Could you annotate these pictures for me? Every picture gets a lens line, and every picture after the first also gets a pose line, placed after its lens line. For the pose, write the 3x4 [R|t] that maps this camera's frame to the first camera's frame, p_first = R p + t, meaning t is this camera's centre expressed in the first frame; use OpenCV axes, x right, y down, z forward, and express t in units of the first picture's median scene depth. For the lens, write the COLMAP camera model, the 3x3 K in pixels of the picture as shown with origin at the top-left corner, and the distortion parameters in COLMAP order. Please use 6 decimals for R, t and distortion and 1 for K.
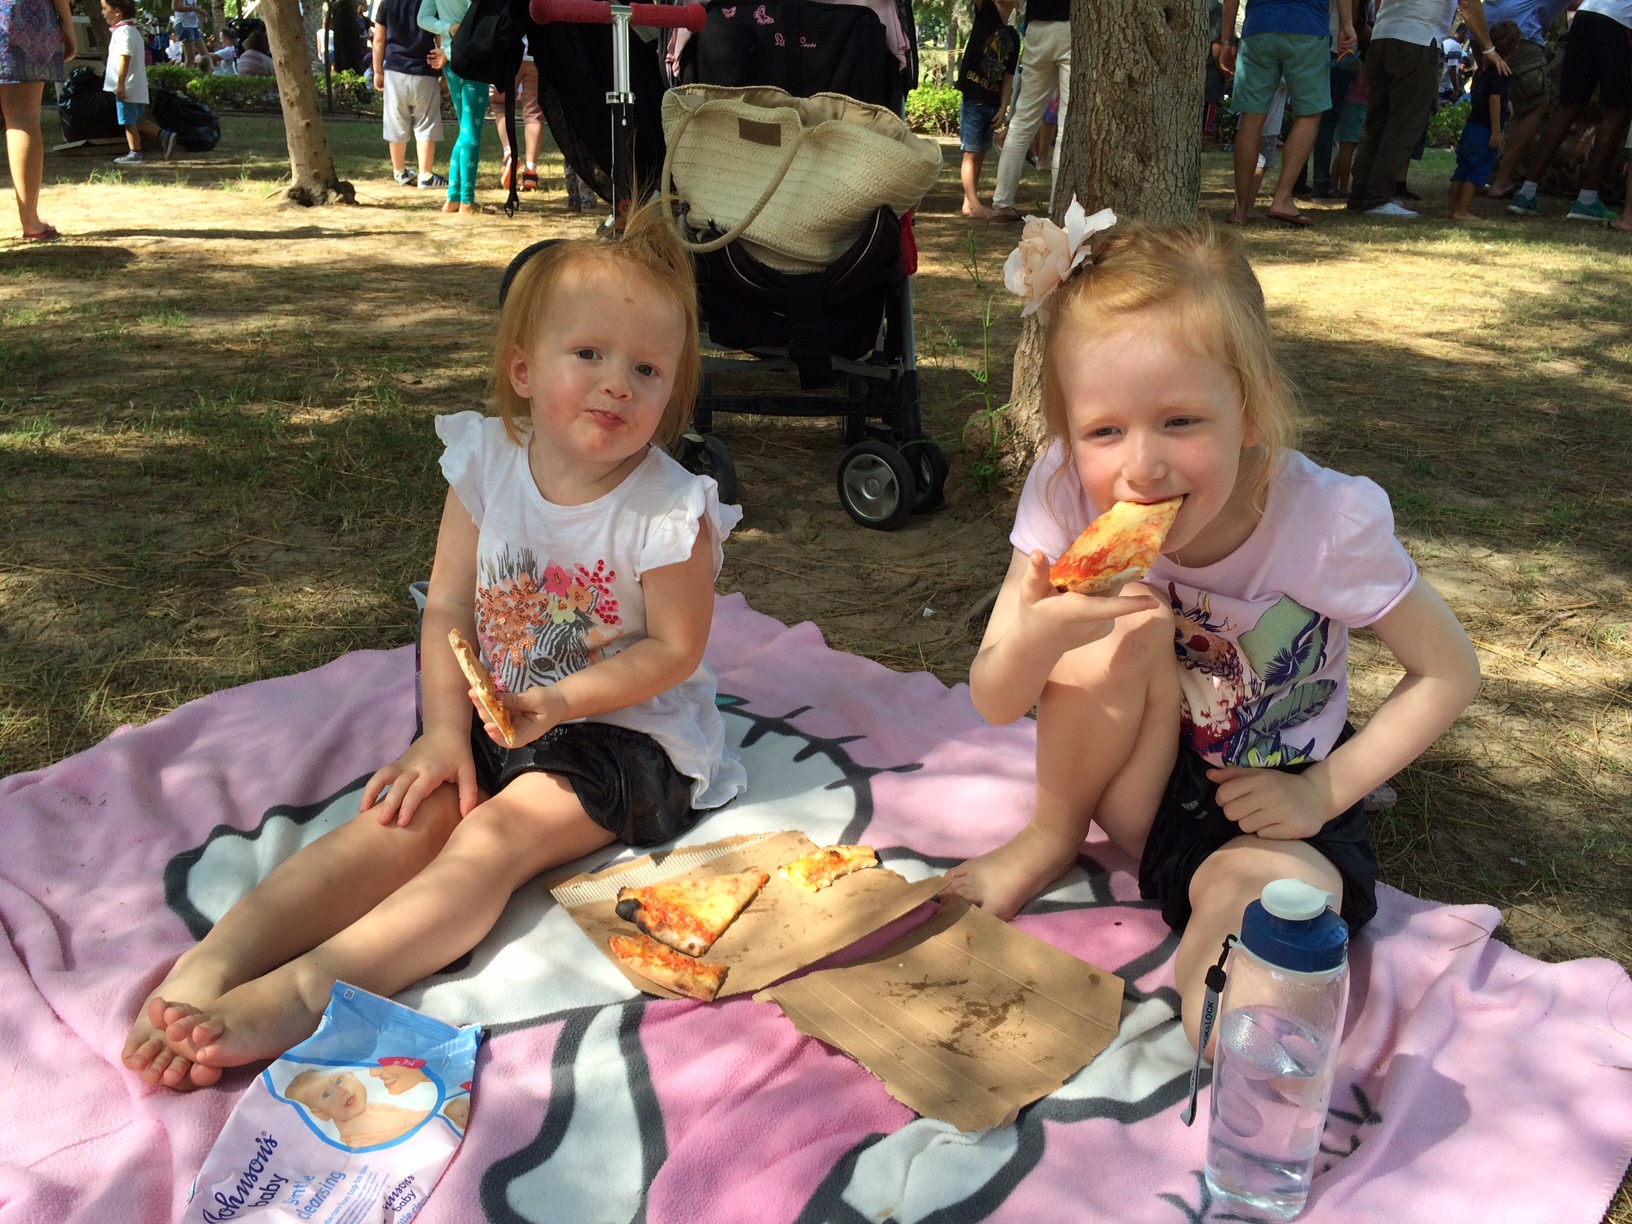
lens RADIAL K [[1417.4, 0, 816.0], [0, 1417.4, 612.0], [0, 0, 1]] dist [0.090683, -0.129537]
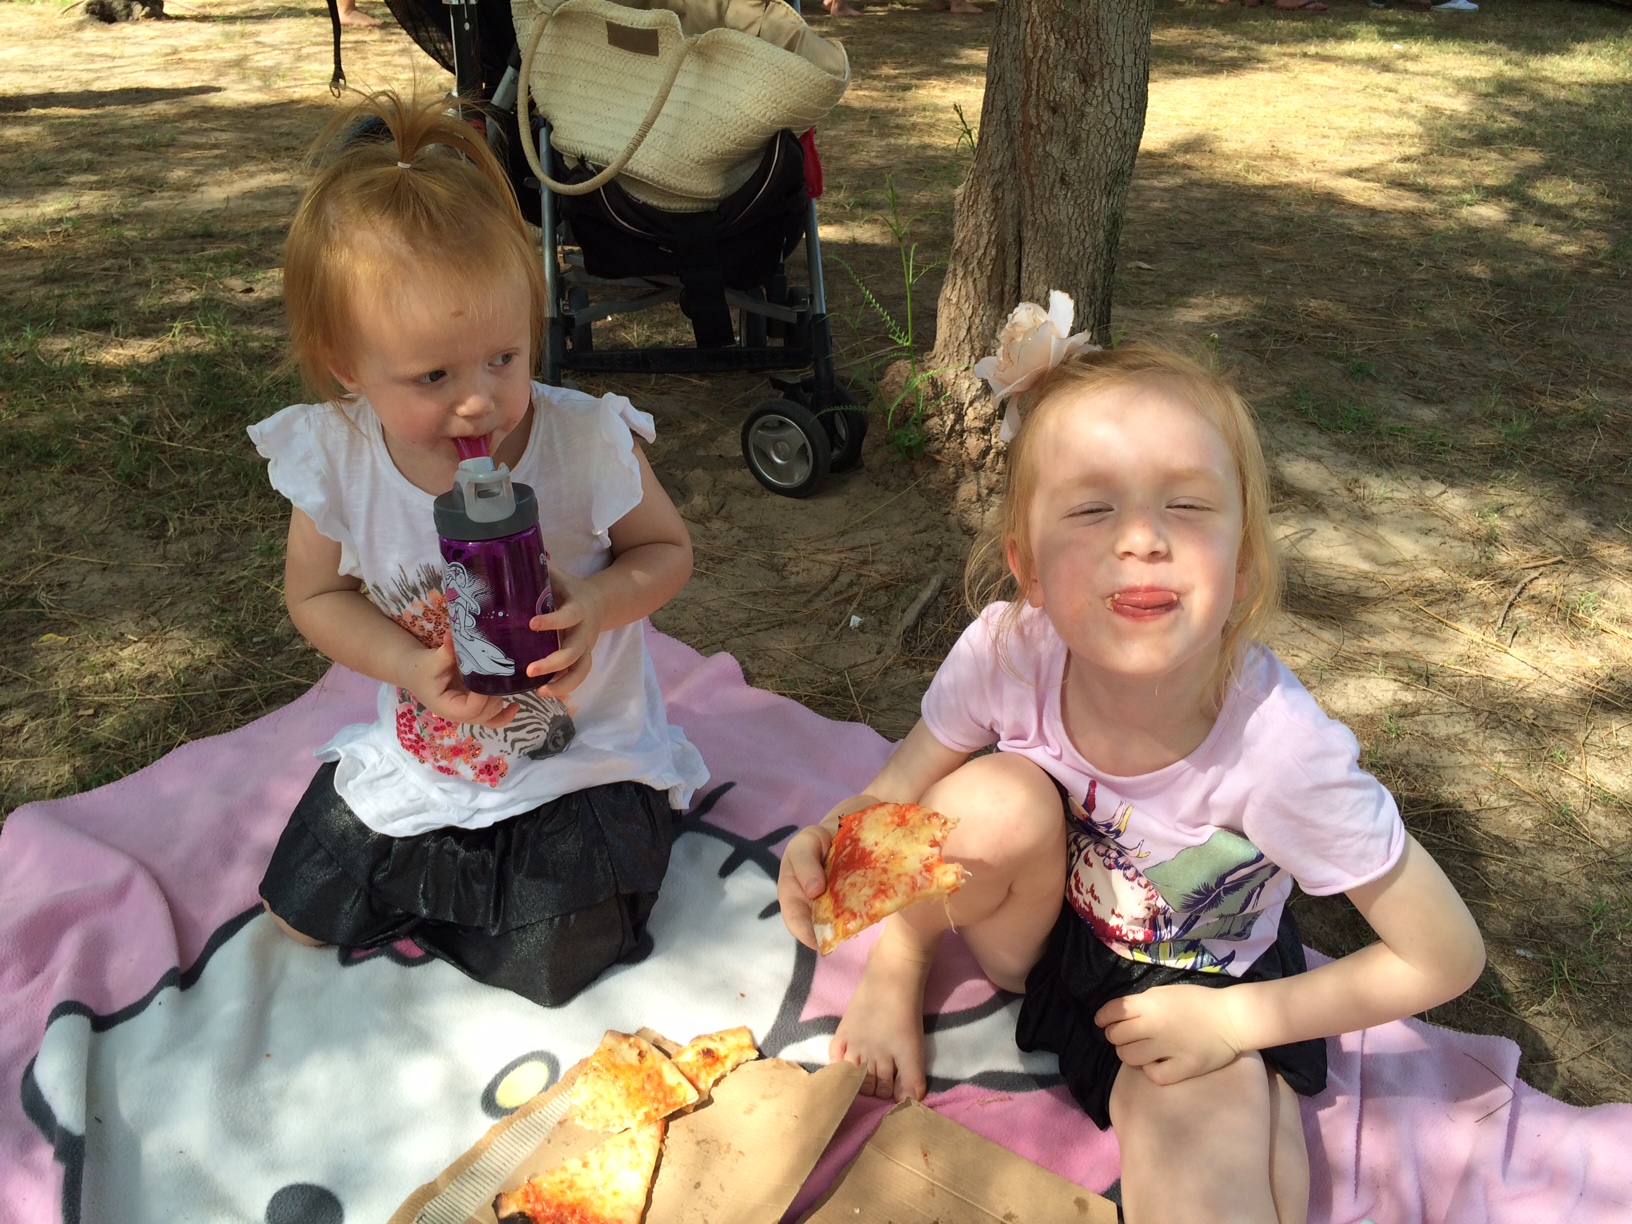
lens RADIAL K [[1417.4, 0, 816.0], [0, 1417.4, 612.0], [0, 0, 1]] dist [0.090683, -0.129537]
pose [[0.996157, -0.047302, 0.073711, -0.007406], [0.035689, 0.987800, 0.151583, -0.095130], [-0.079982, -0.148369, 0.985692, 0.083132]]
